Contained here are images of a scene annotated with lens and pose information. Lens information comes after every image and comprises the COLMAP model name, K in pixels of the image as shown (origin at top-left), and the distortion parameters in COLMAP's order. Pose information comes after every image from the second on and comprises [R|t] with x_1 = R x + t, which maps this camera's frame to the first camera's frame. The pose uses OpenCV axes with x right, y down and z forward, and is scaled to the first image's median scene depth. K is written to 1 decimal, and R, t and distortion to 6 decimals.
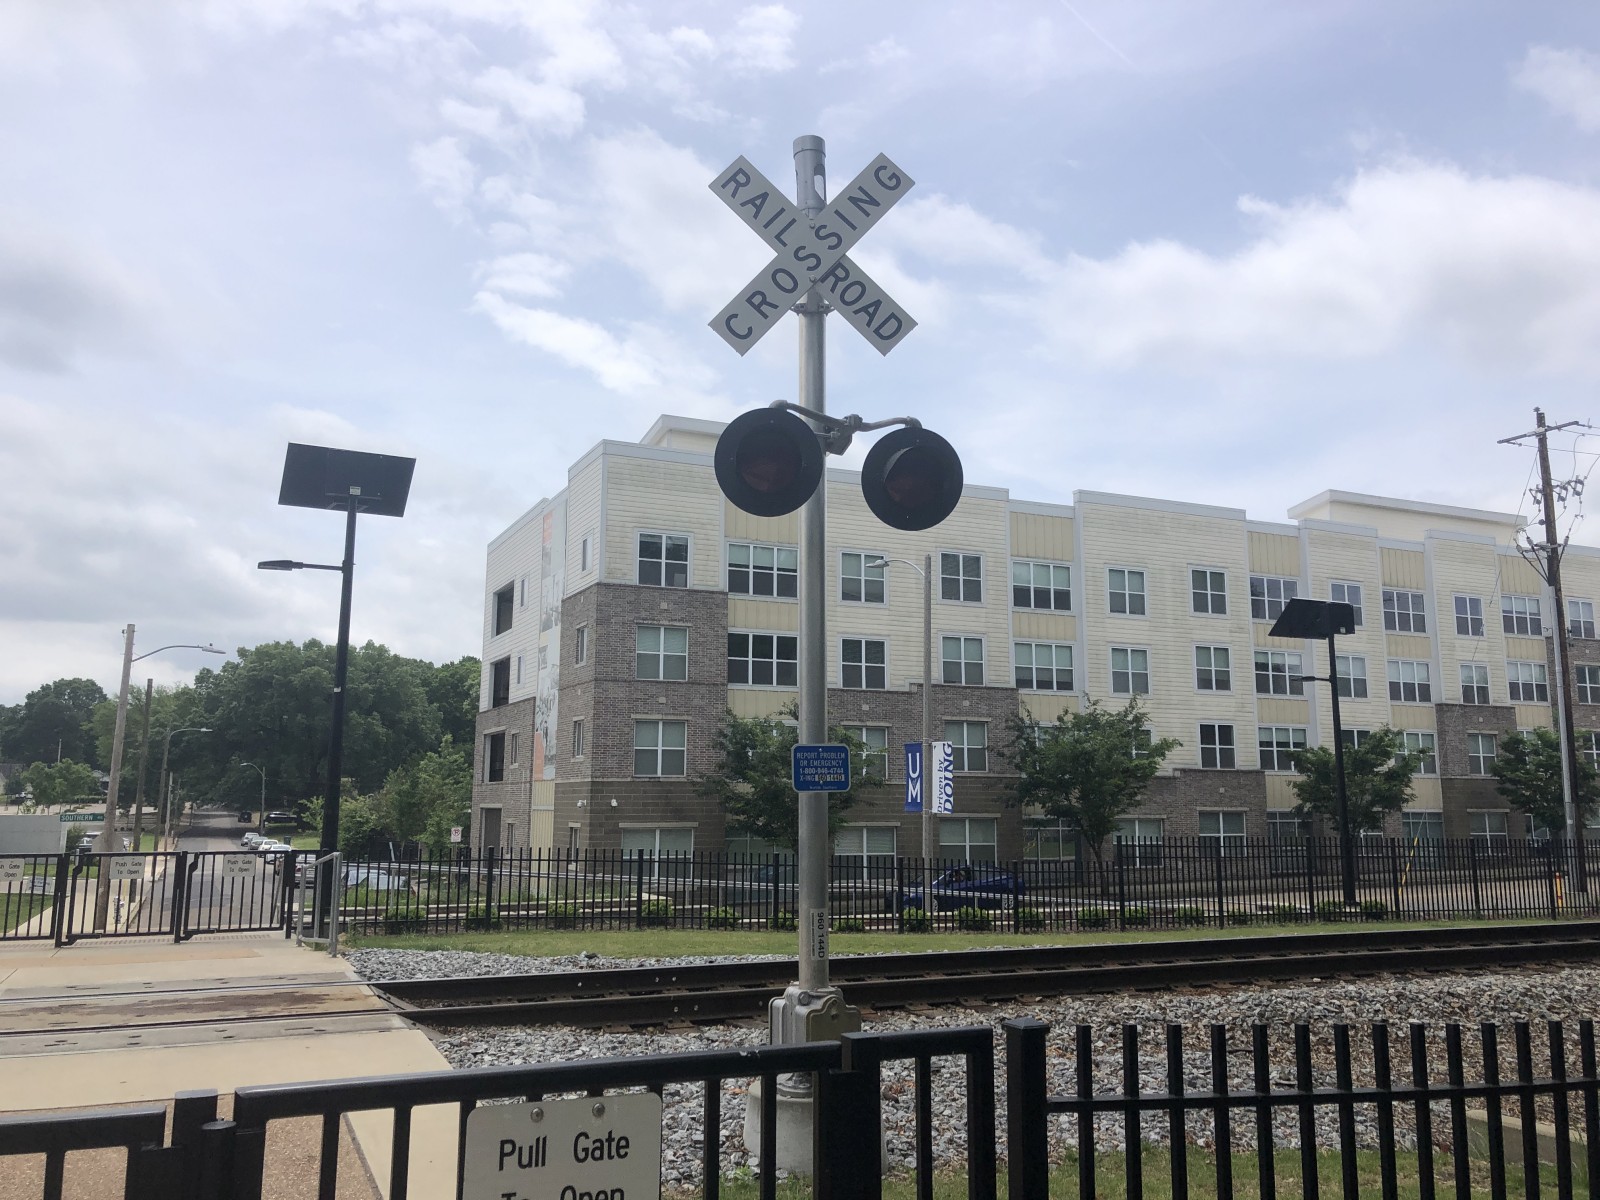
lens RADIAL K [[1314.9, 0, 800.0], [0, 1314.9, 600.0], [0, 0, 1]] dist [0.077585, -0.085120]
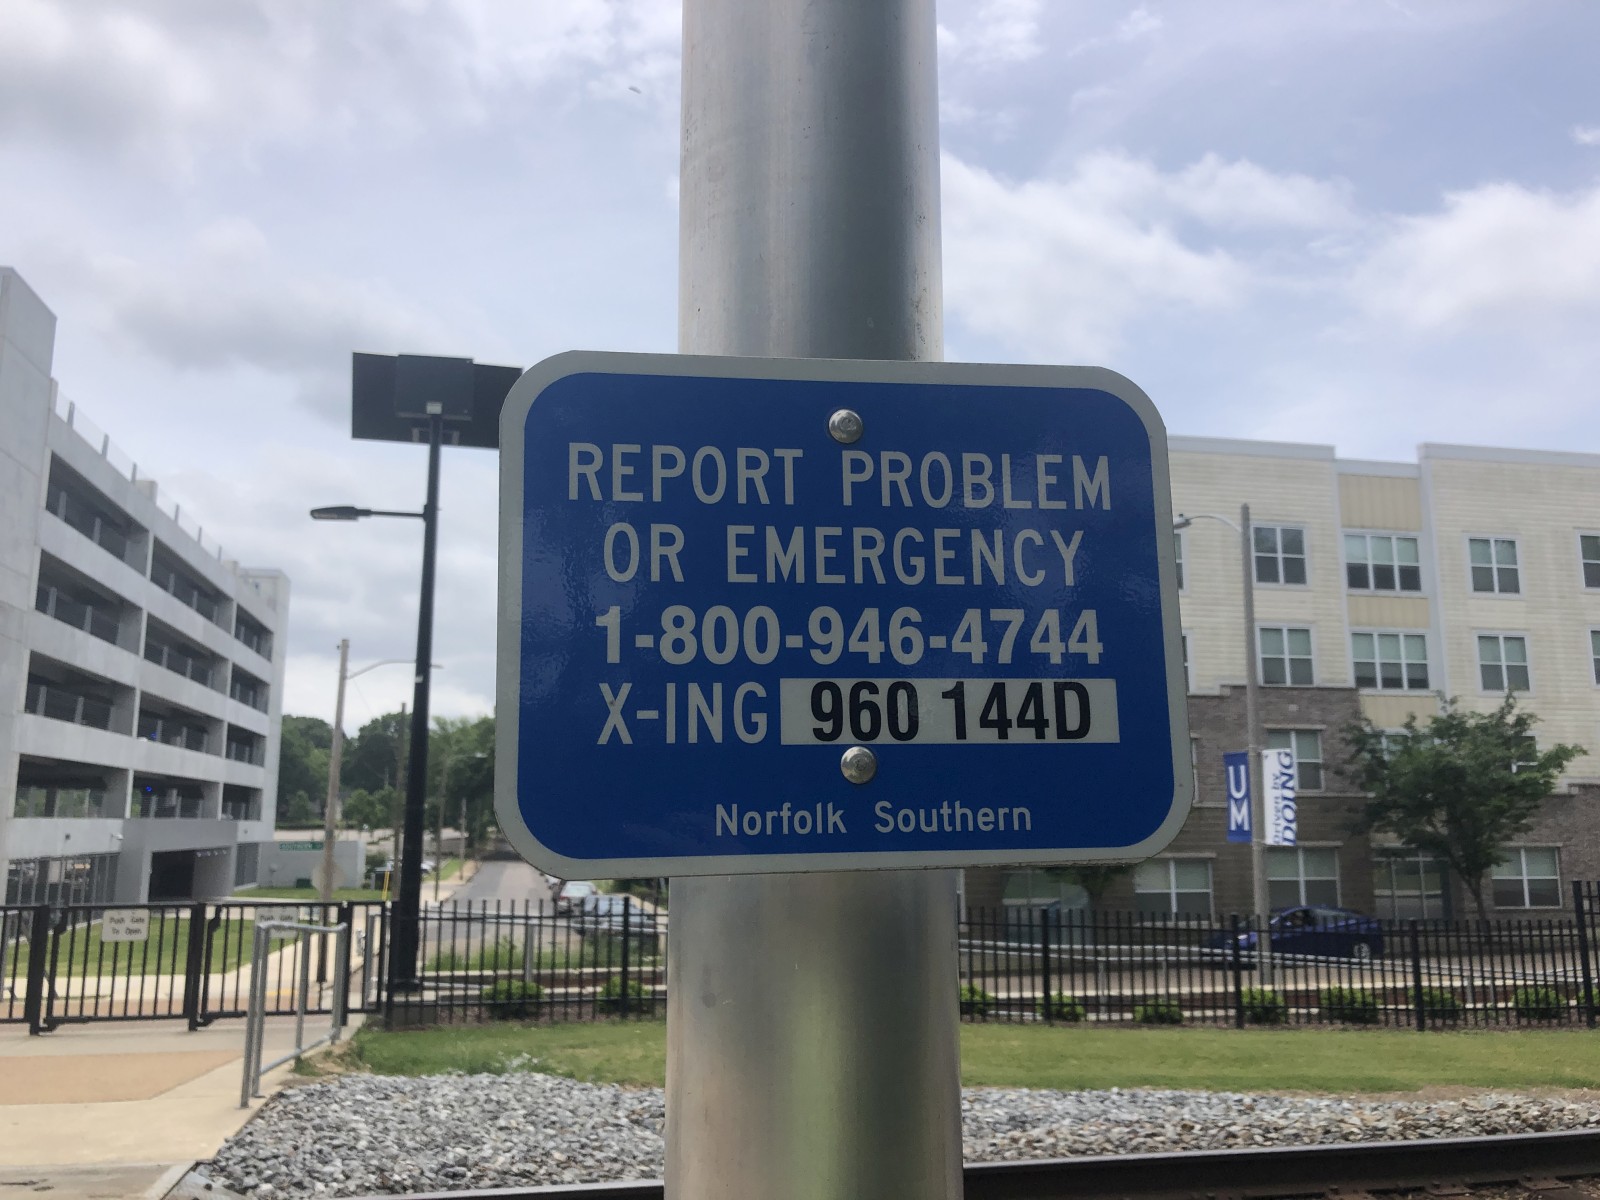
lens RADIAL K [[1278.3, 0, 800.0], [0, 1278.3, 600.0], [0, 0, 1]] dist [-0.010184, 0.010014]
pose [[0.974321, -0.043111, -0.220996, 0.005401], [0.037868, 0.998893, -0.027910, 0.021630], [0.221955, 0.018824, 0.974875, 0.152530]]
